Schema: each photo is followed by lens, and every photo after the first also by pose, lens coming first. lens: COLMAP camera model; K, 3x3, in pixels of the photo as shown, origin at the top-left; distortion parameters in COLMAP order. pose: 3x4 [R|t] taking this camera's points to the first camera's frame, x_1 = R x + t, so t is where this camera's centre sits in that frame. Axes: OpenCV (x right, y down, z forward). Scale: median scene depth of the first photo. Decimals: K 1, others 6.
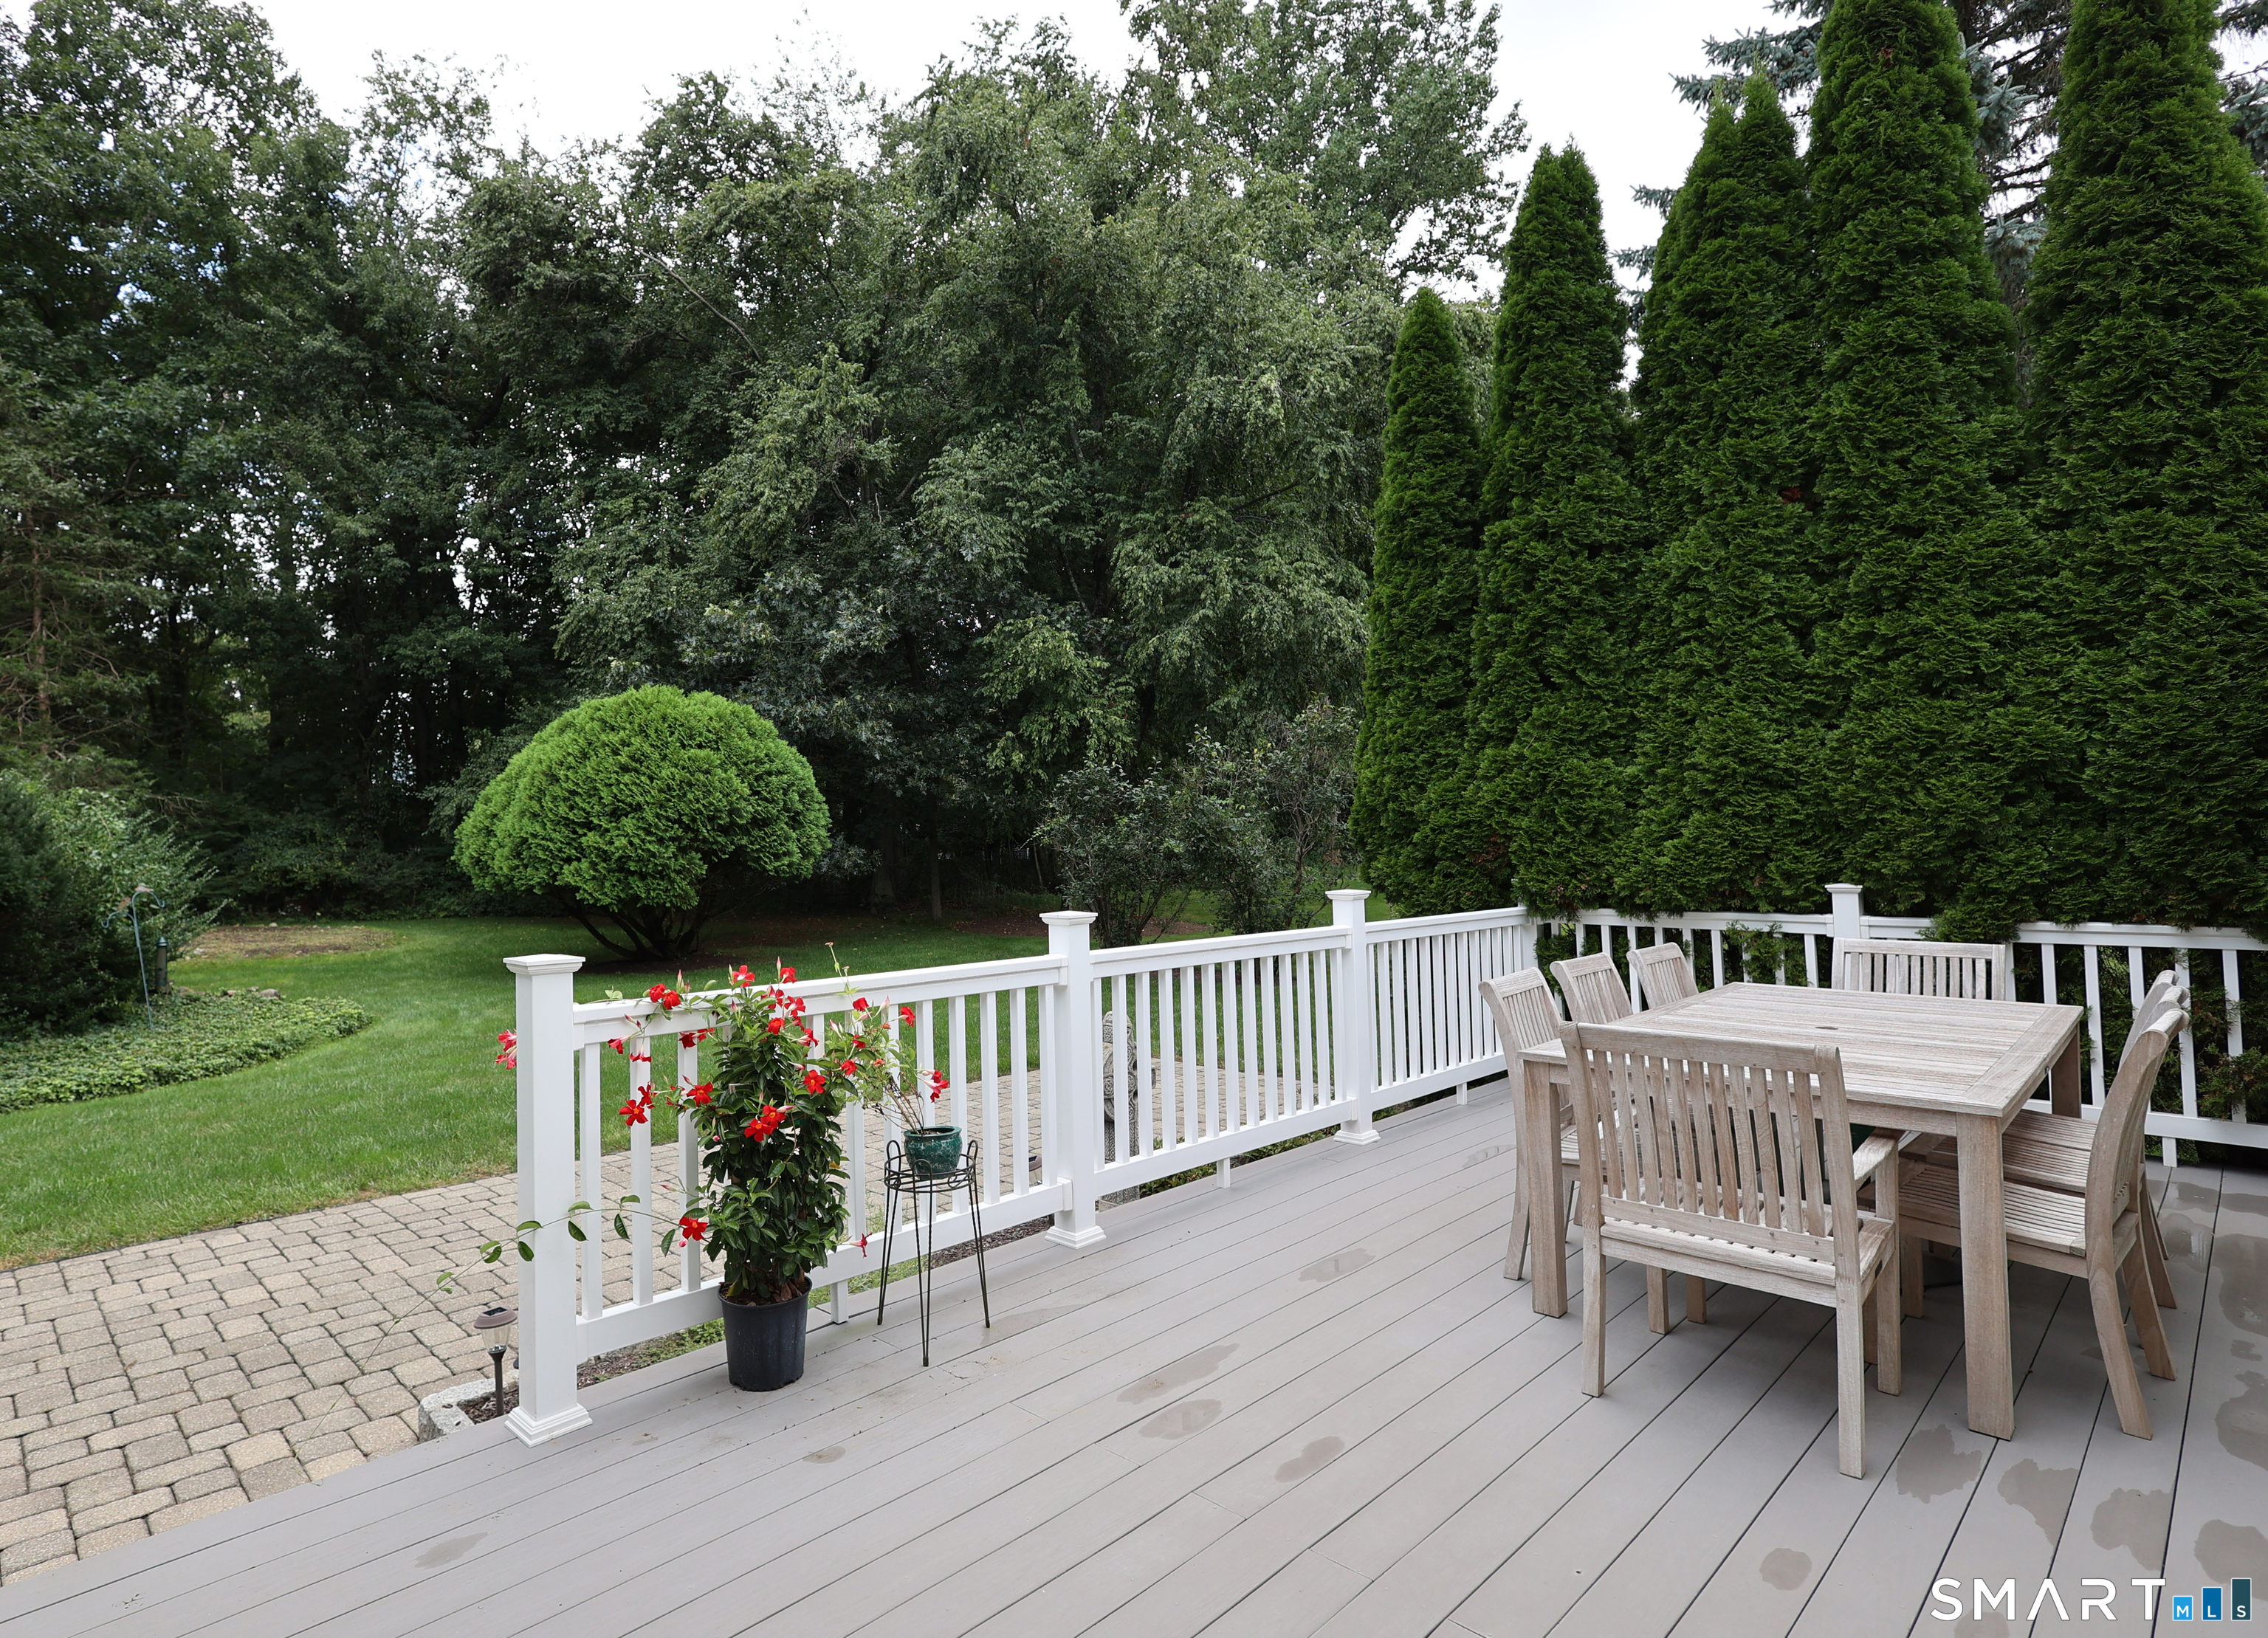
lens RADIAL K [[1128.4, 0, 1002.6], [0, 1128.4, 807.1], [0, 0, 1]] dist [-0.004871, -0.000674]
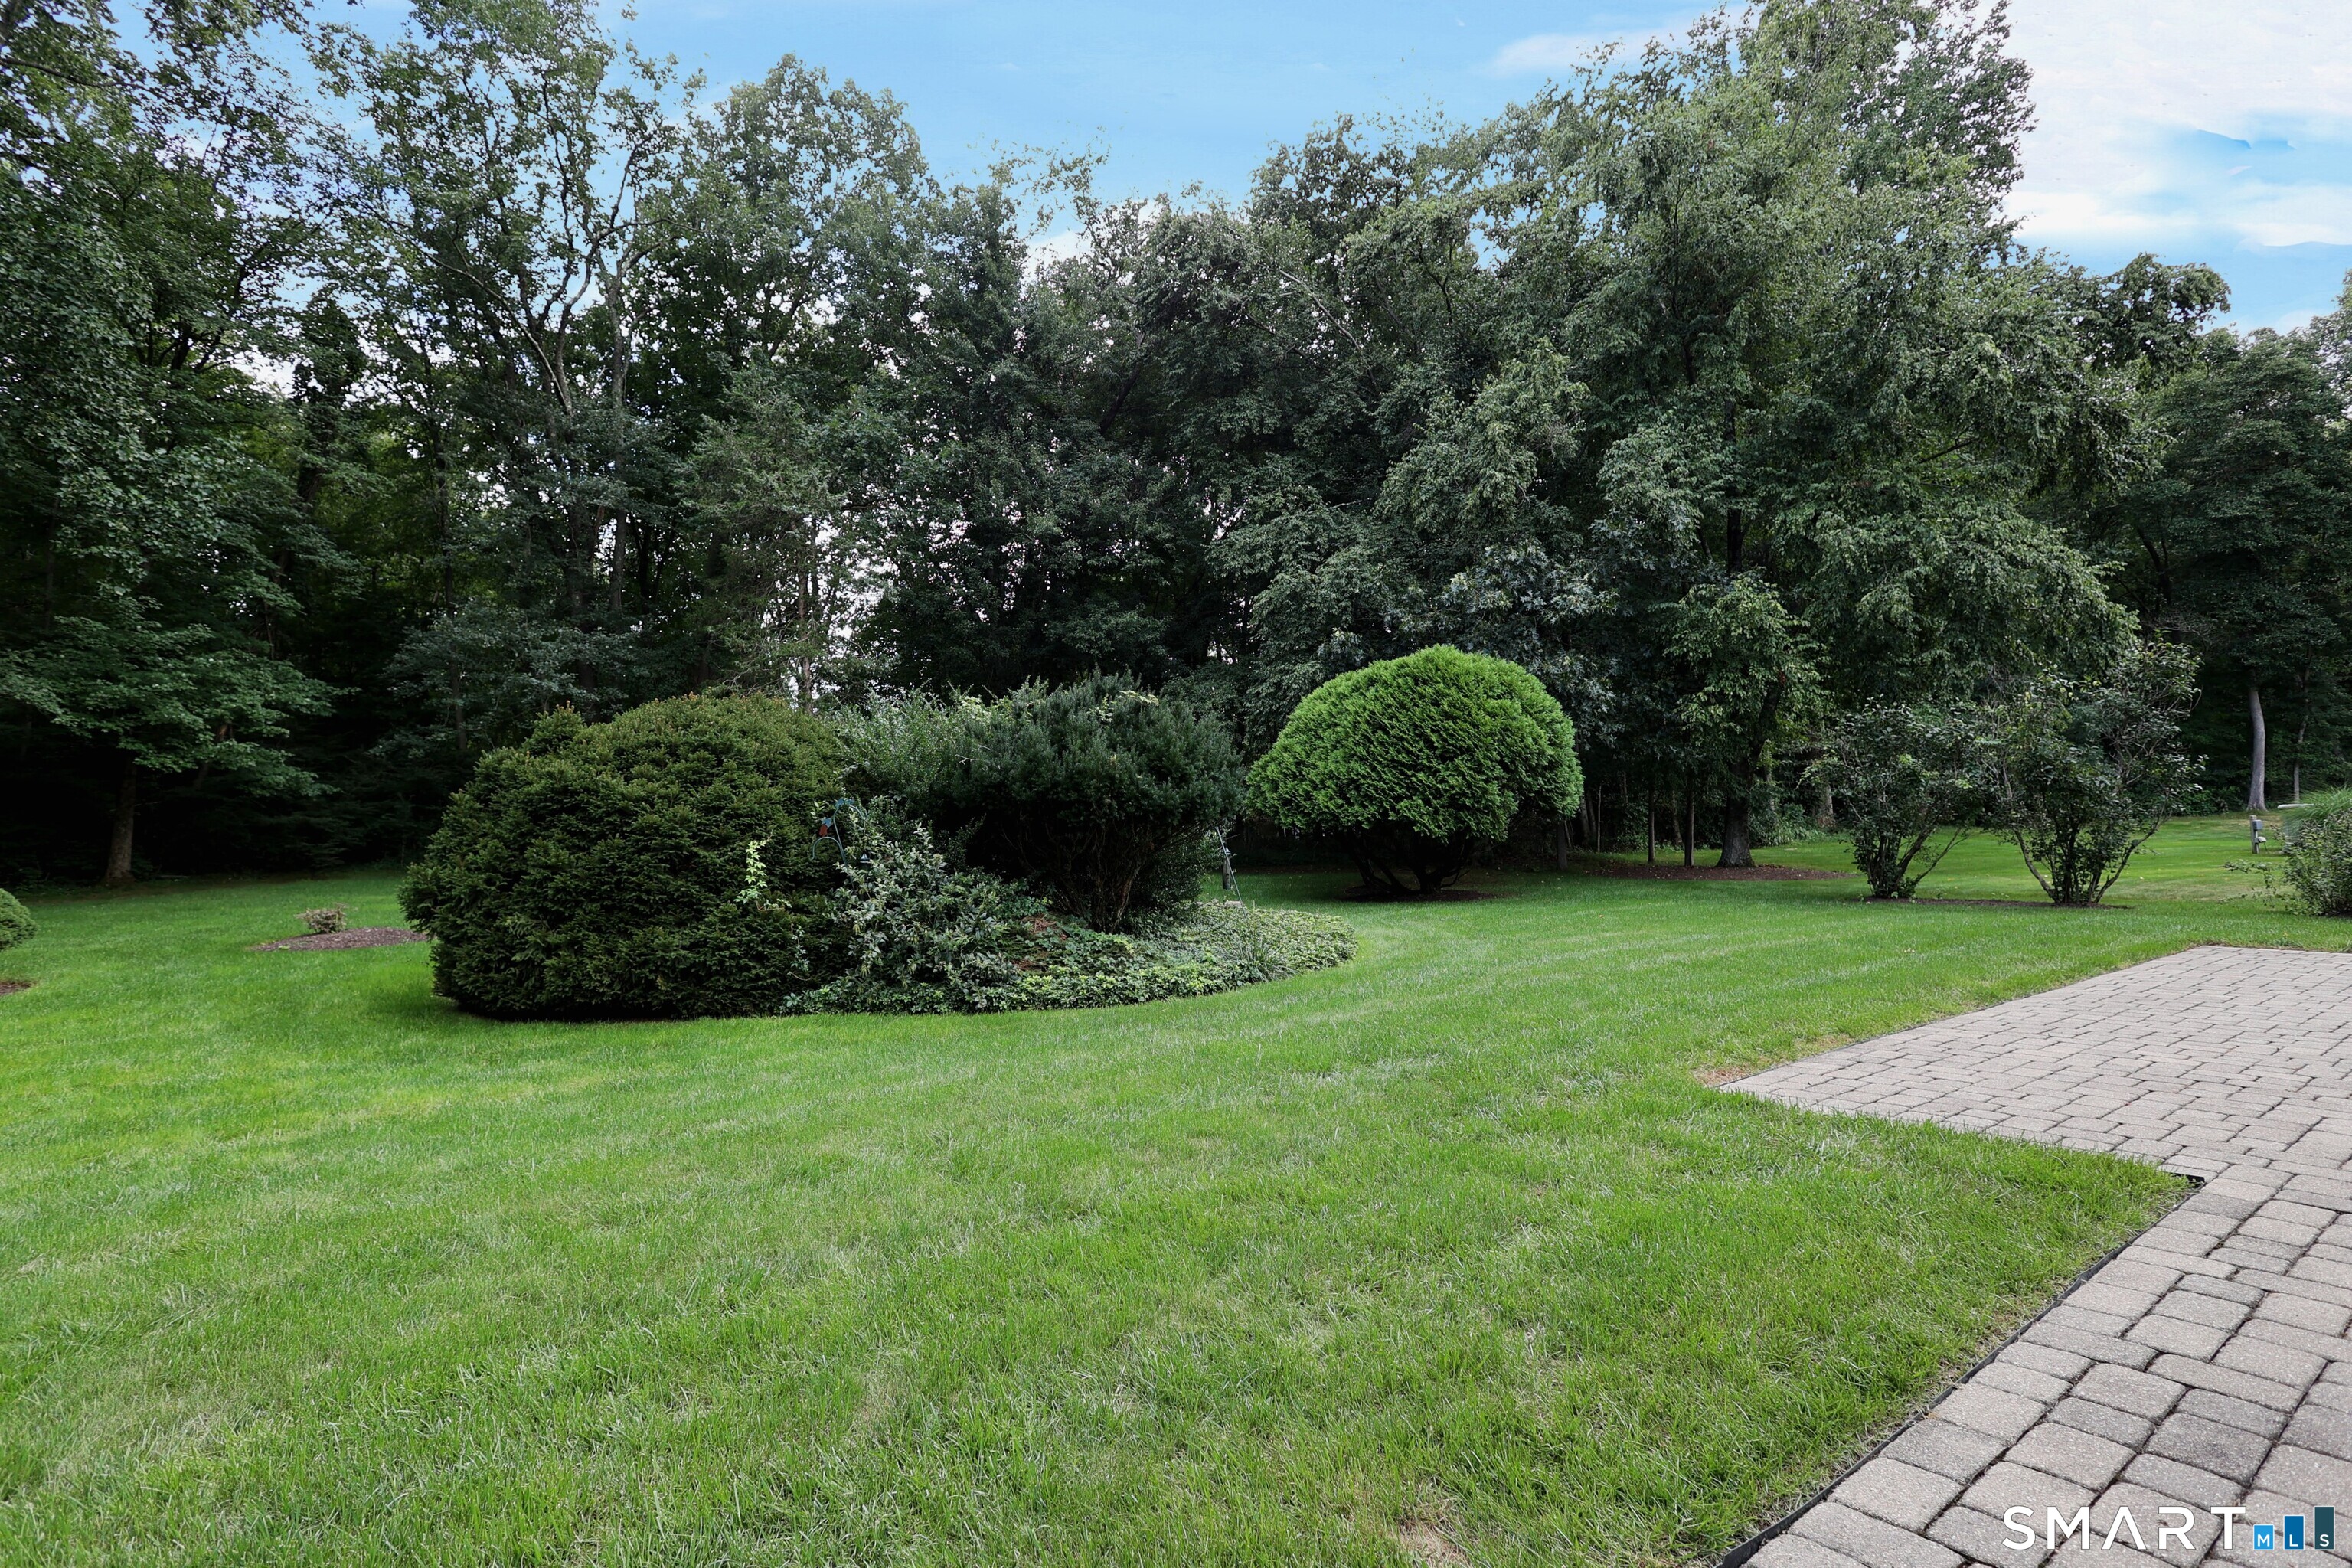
lens RADIAL K [[1080.5, 0, 1176.4], [0, 1080.5, 771.9], [0, 0, 1]] dist [0.001601, 0.000923]
pose [[0.993953, -0.010138, -0.109339, -0.477545], [0.006730, 0.999481, -0.031497, 0.052366], [0.109601, 0.030571, 0.993505, -0.095594]]
